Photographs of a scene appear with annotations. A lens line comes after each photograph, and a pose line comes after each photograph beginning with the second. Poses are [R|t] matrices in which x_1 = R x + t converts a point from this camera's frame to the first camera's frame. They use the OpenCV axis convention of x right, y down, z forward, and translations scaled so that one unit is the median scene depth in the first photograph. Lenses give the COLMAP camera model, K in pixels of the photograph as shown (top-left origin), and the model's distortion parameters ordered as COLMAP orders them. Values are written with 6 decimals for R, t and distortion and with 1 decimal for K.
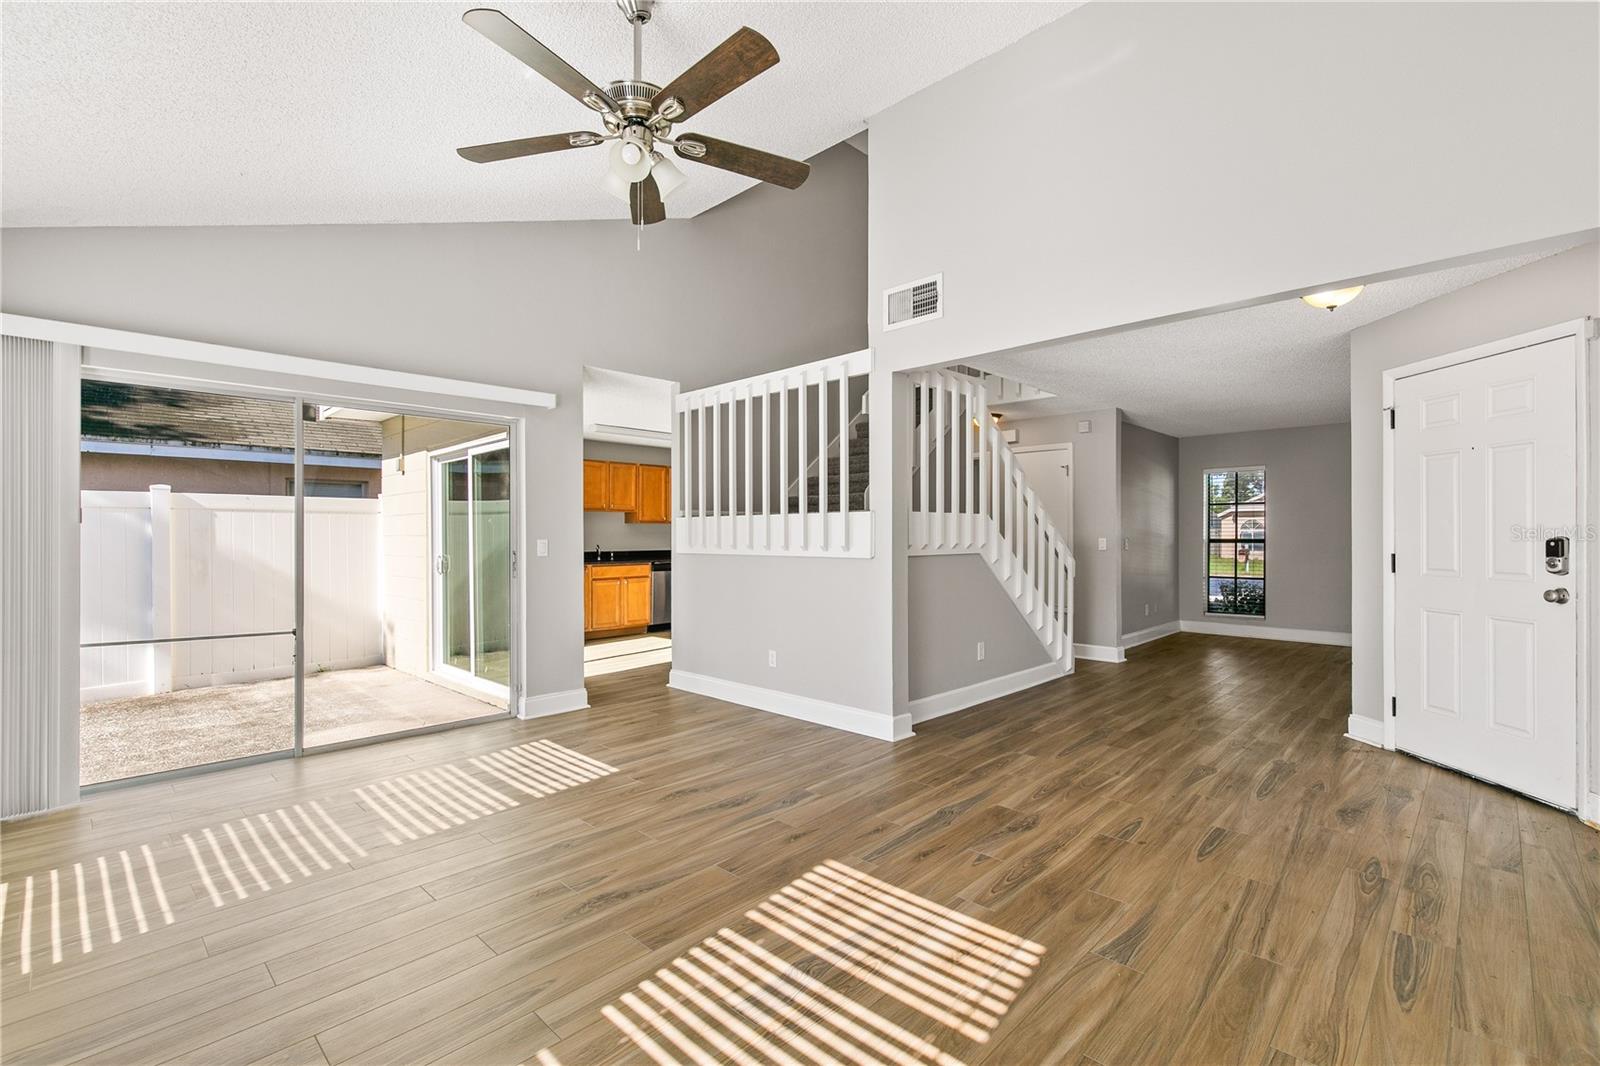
lens RADIAL K [[721.5, 0, 802.9], [0, 721.5, 525.6], [0, 0, 1]] dist [0.015891, -0.000149]
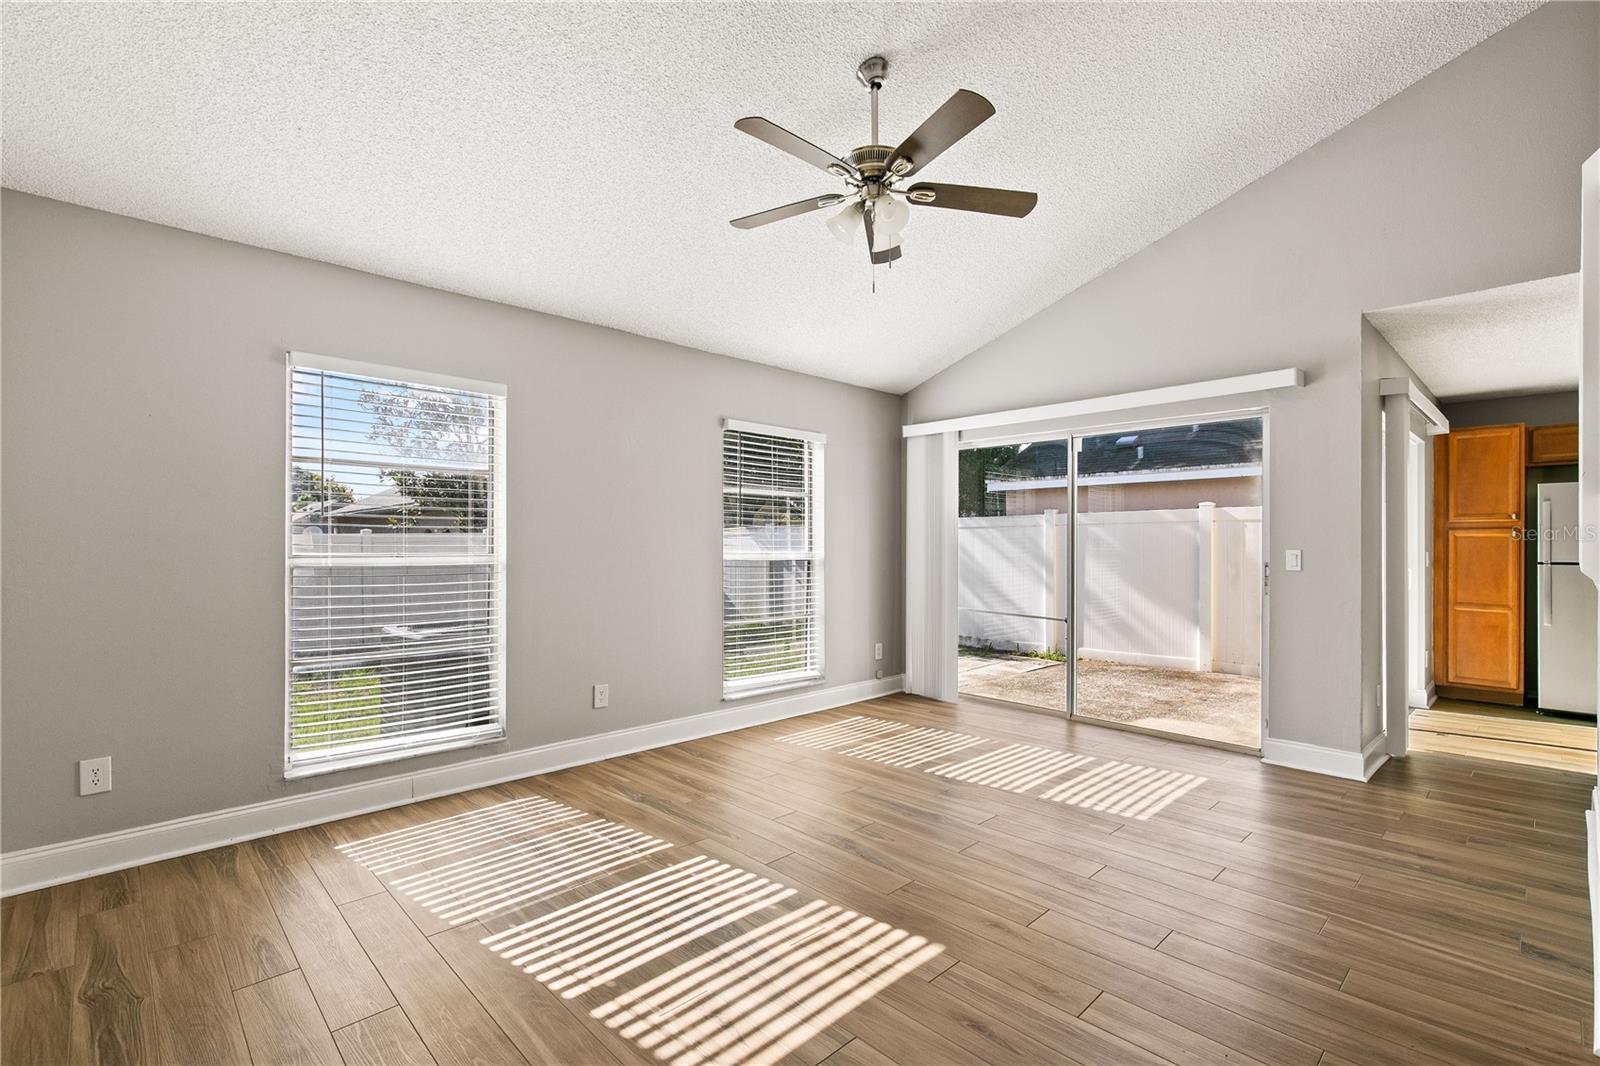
lens RADIAL K [[725.0, 0, 810.1], [0, 725.0, 537.3], [0, 0, 1]] dist [0.001320, -0.000143]
pose [[-0.036571, -0.005640, -0.999315, 0.686500], [0.011057, 0.999921, -0.006048, 0.006608], [0.999270, -0.011270, -0.036506, 0.715557]]
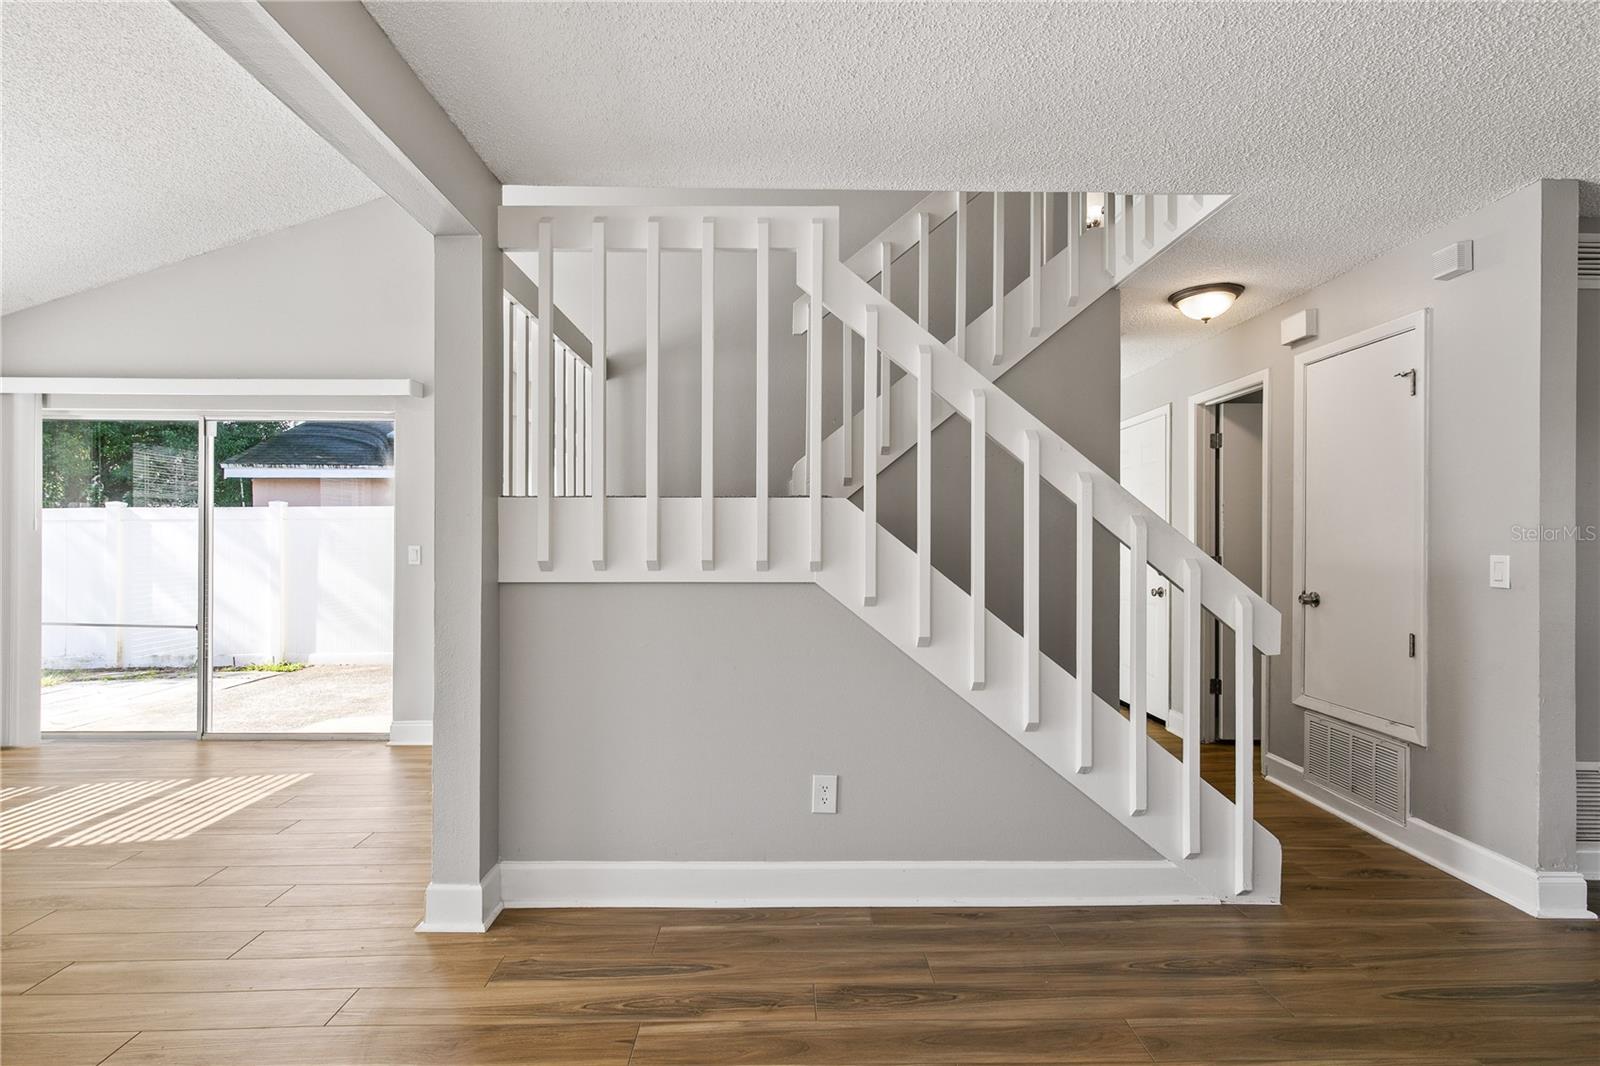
lens RADIAL K [[730.5, 0, 800.0], [0, 730.5, 533.0], [0, 0, 1]] dist [0.002913, 0.000192]
pose [[0.706430, -0.003103, -0.707776, 0.880781], [0.005596, 0.999984, 0.001201, 0.008149], [0.707761, -0.004809, 0.706436, 1.020454]]
